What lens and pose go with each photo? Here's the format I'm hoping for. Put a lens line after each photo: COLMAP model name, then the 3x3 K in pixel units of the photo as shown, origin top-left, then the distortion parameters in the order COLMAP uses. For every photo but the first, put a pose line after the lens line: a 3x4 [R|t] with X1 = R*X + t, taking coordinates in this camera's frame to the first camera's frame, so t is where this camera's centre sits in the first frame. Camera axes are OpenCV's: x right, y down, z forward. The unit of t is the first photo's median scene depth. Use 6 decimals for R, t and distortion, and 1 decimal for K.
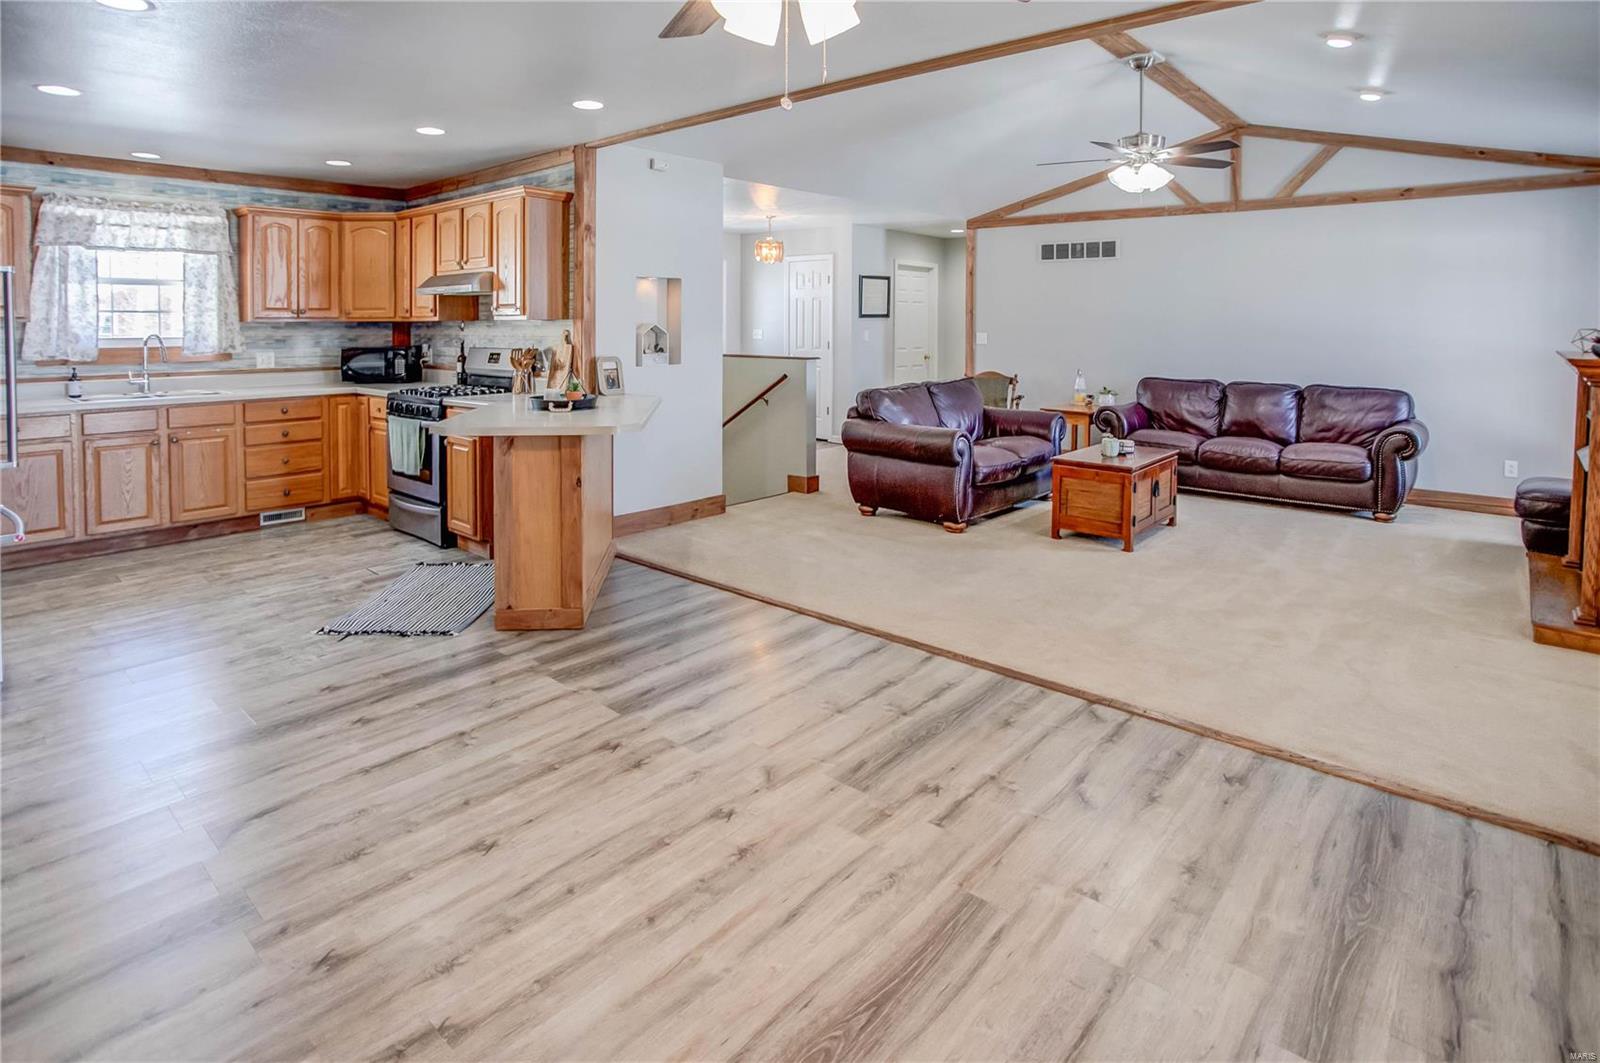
lens RADIAL K [[830.9, 0, 796.7], [0, 830.9, 346.6], [0, 0, 1]] dist [-0.052375, 0.018954]
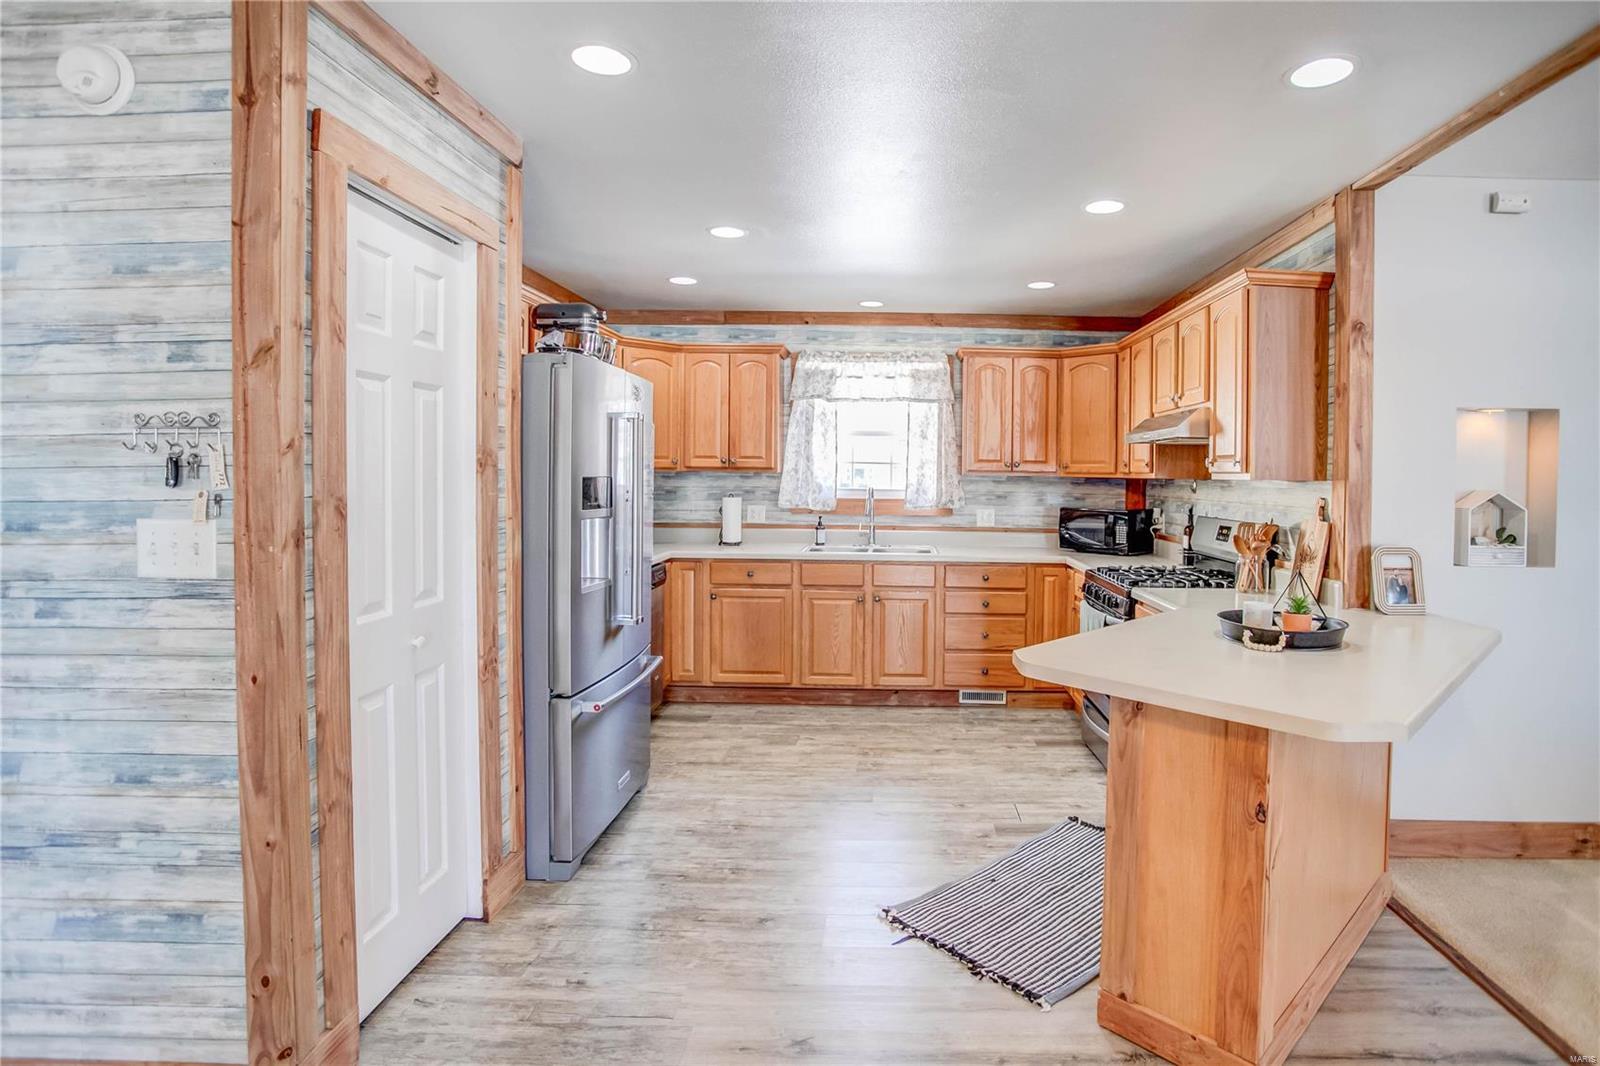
lens RADIAL K [[830.9, 0, 891.8], [0, 830.9, 484.7], [0, 0, 1]] dist [-0.052375, 0.018954]
pose [[0.663889, 0.024254, -0.747437, -0.033211], [-0.041123, 0.999146, -0.004104, -0.013261], [0.746699, 0.033462, 0.664319, 0.330782]]
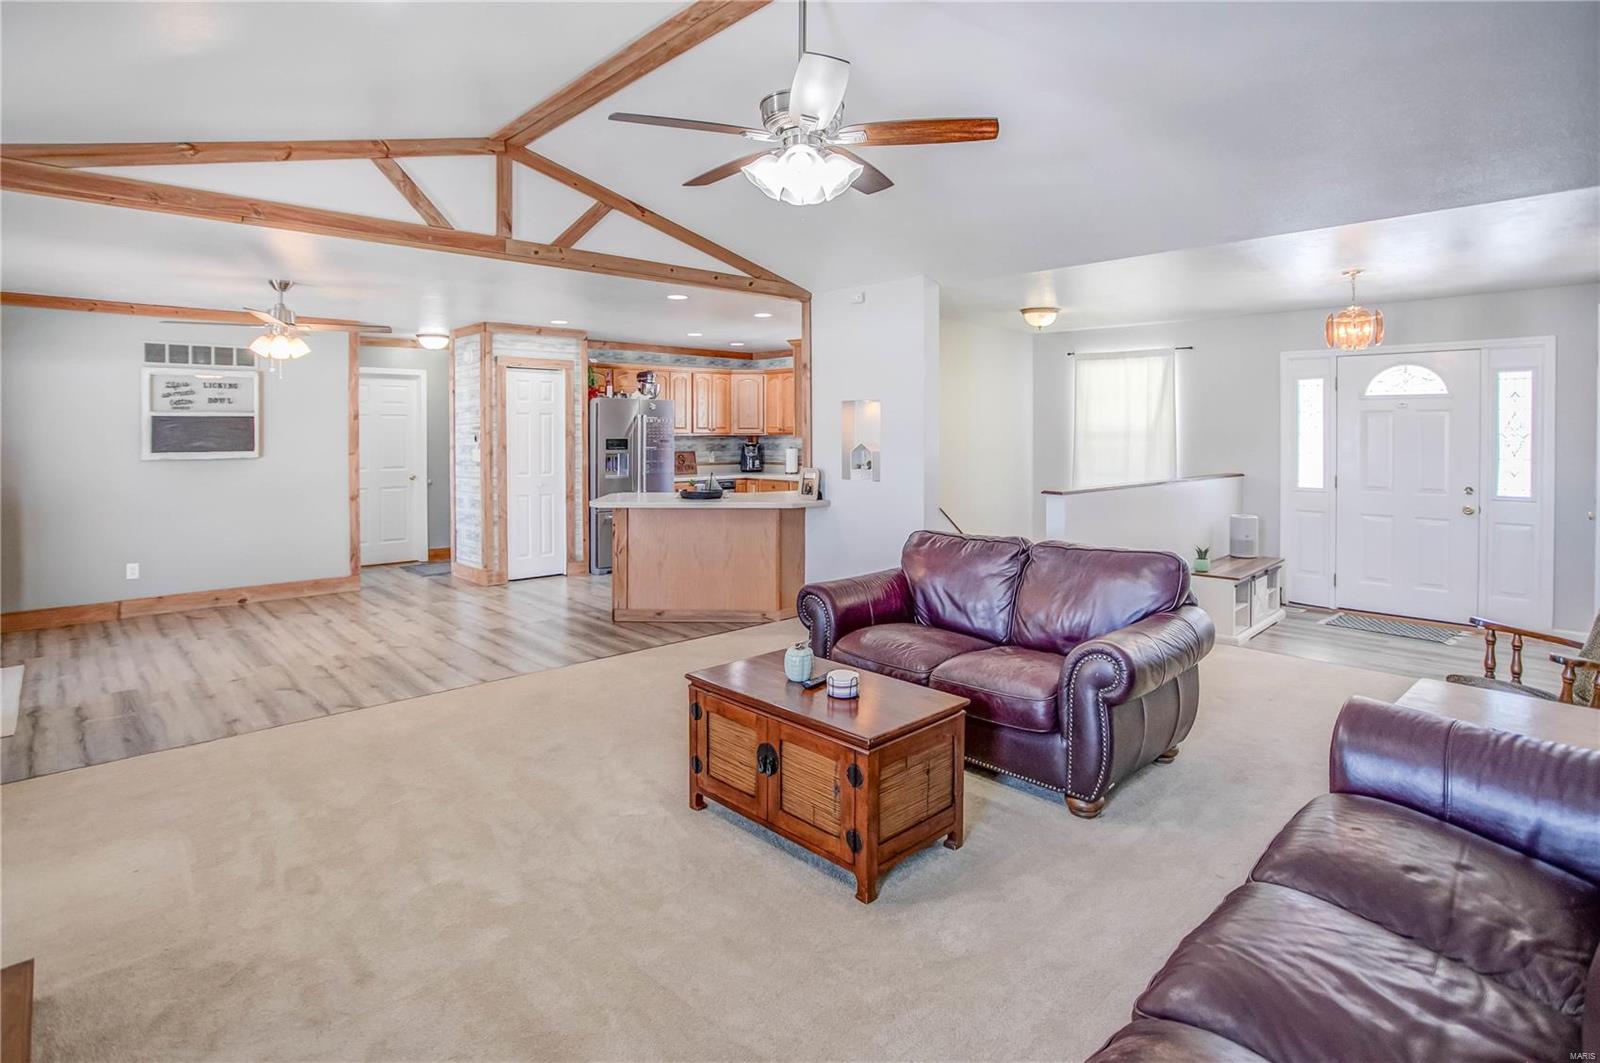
lens RADIAL K [[830.9, 0, 825.4], [0, 830.9, 449.0], [0, 0, 1]] dist [-0.052375, 0.018954]
pose [[-0.066468, 0.025564, -0.997461, 0.919804], [-0.032074, 0.999100, 0.027743, -0.048123], [0.997273, 0.033837, -0.065588, 1.010766]]
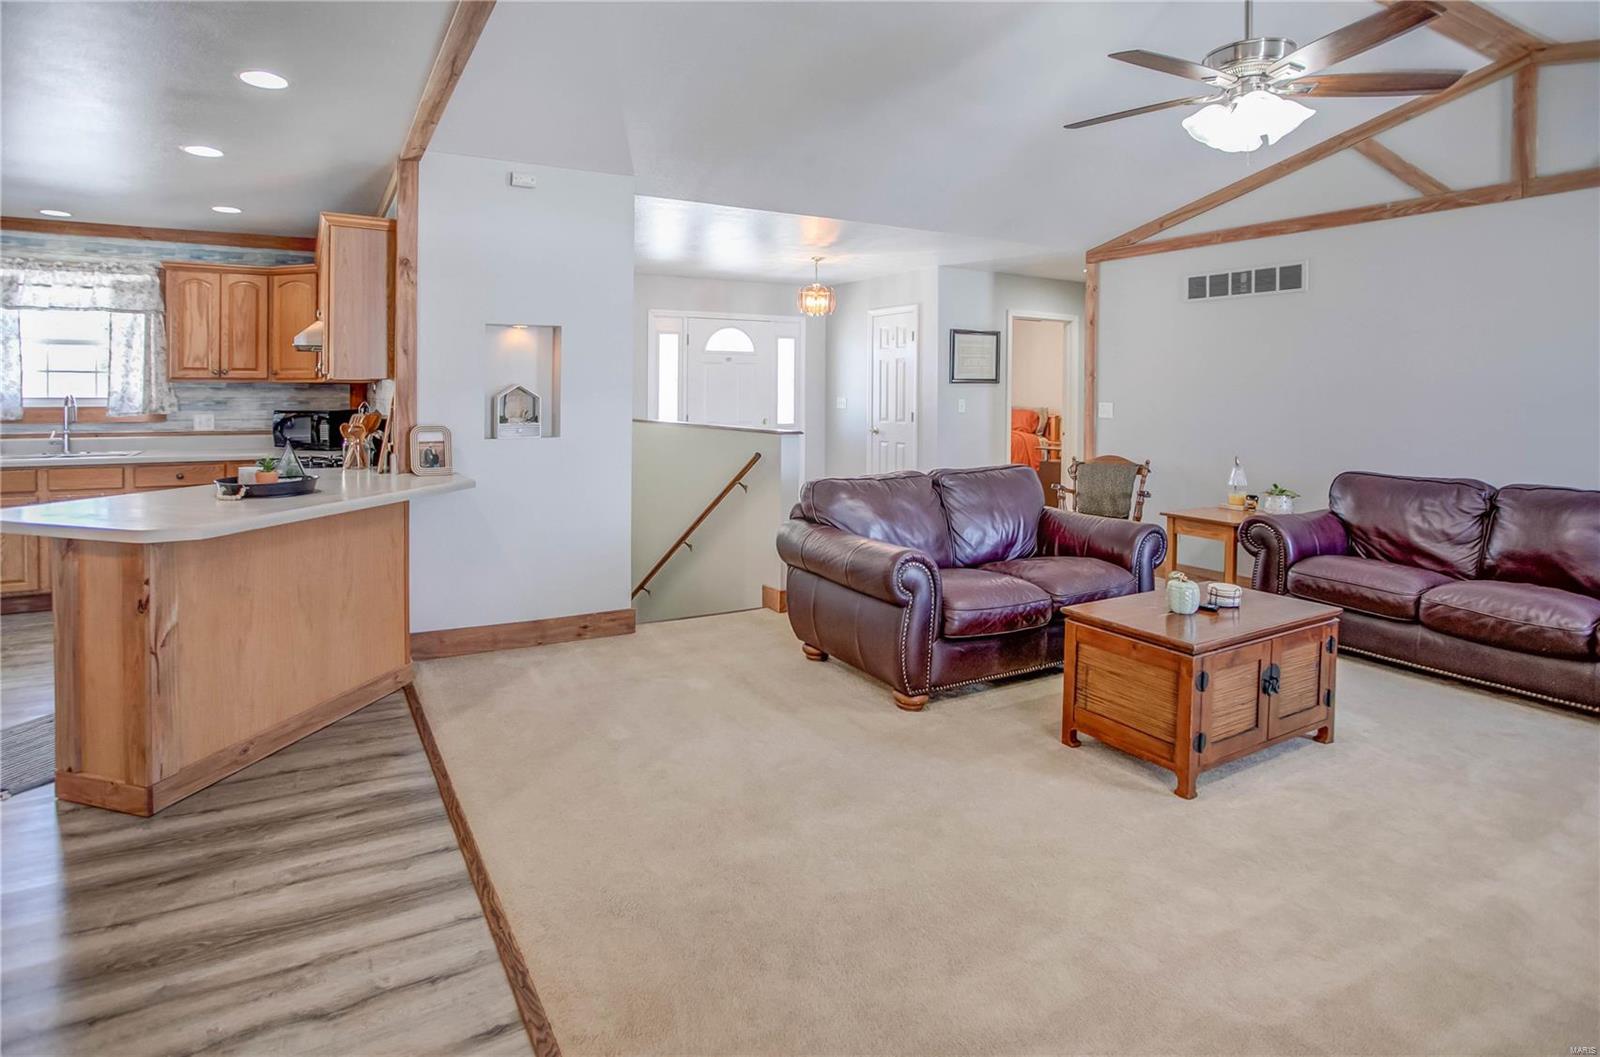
lens RADIAL K [[830.9, 0, 726.0], [0, 830.9, 381.1], [0, 0, 1]] dist [-0.052375, 0.018954]
pose [[0.934778, -0.002071, -0.355226, 0.285240], [-0.013546, 0.999048, -0.041470, -0.001176], [0.354974, 0.043577, 0.933860, 0.342501]]
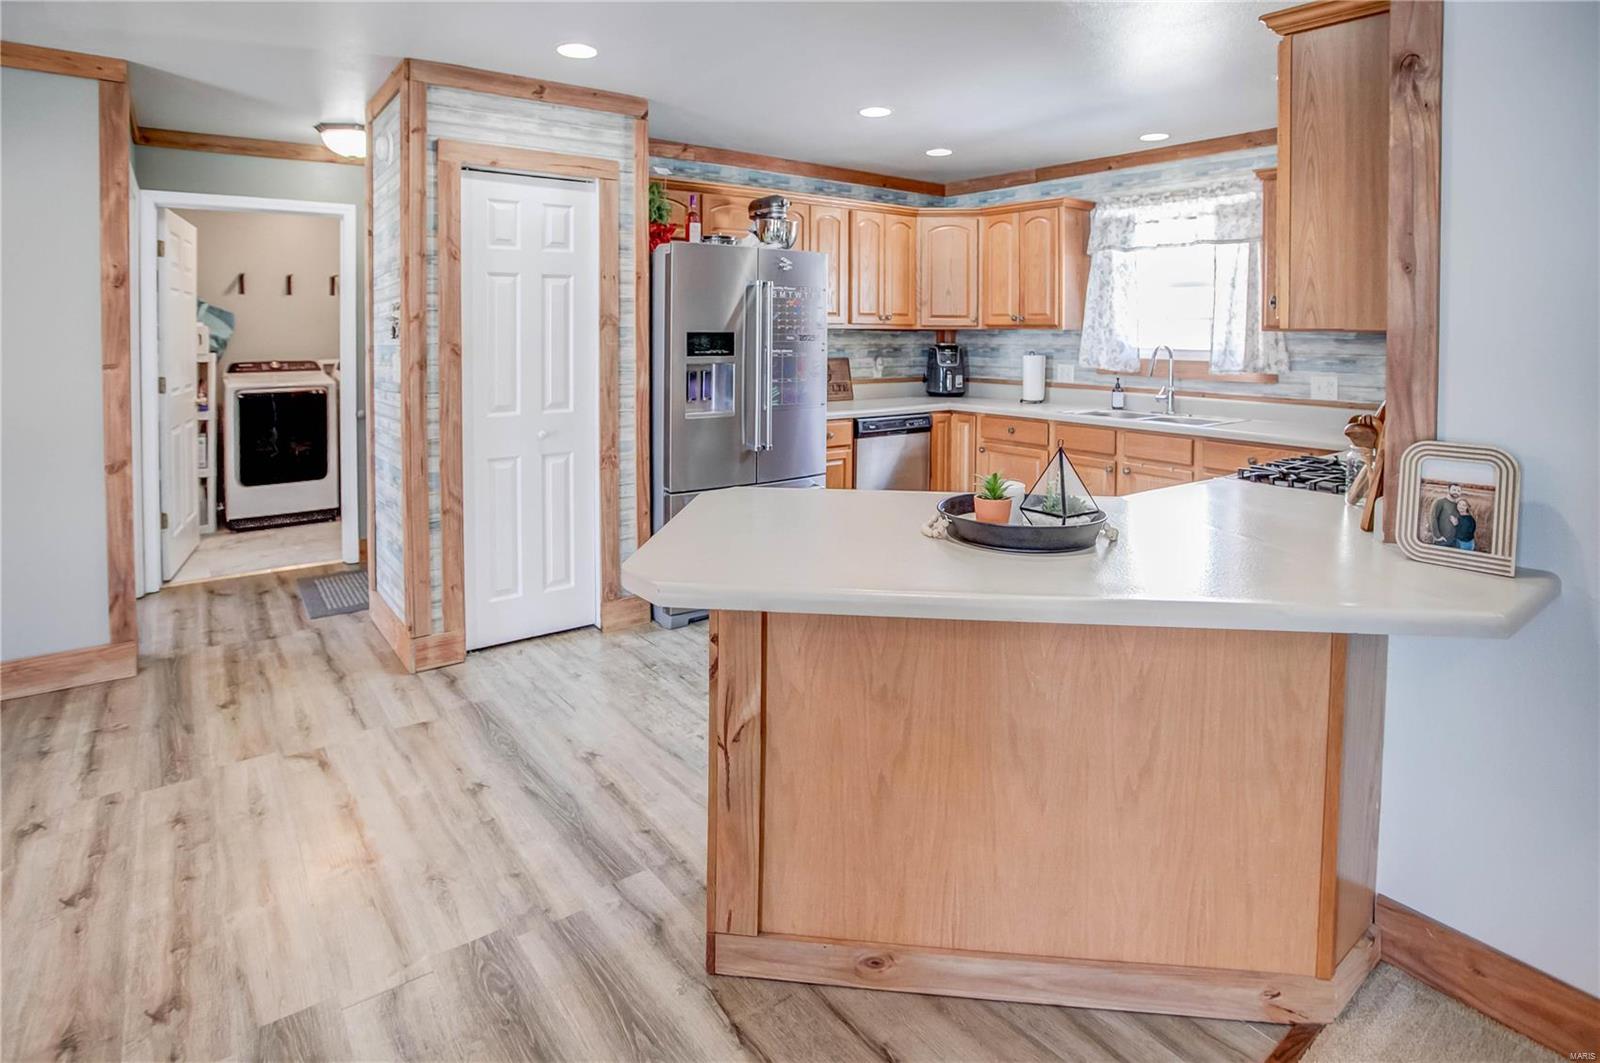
lens RADIAL K [[830.9, 0, 805.8], [0, 830.9, 364.5], [0, 0, 1]] dist [-0.052375, 0.018954]
pose [[-0.187327, 0.042877, -0.981361, 0.116091], [-0.034237, 0.998155, 0.050146, -0.024180], [0.981701, 0.042992, -0.185514, 0.743796]]
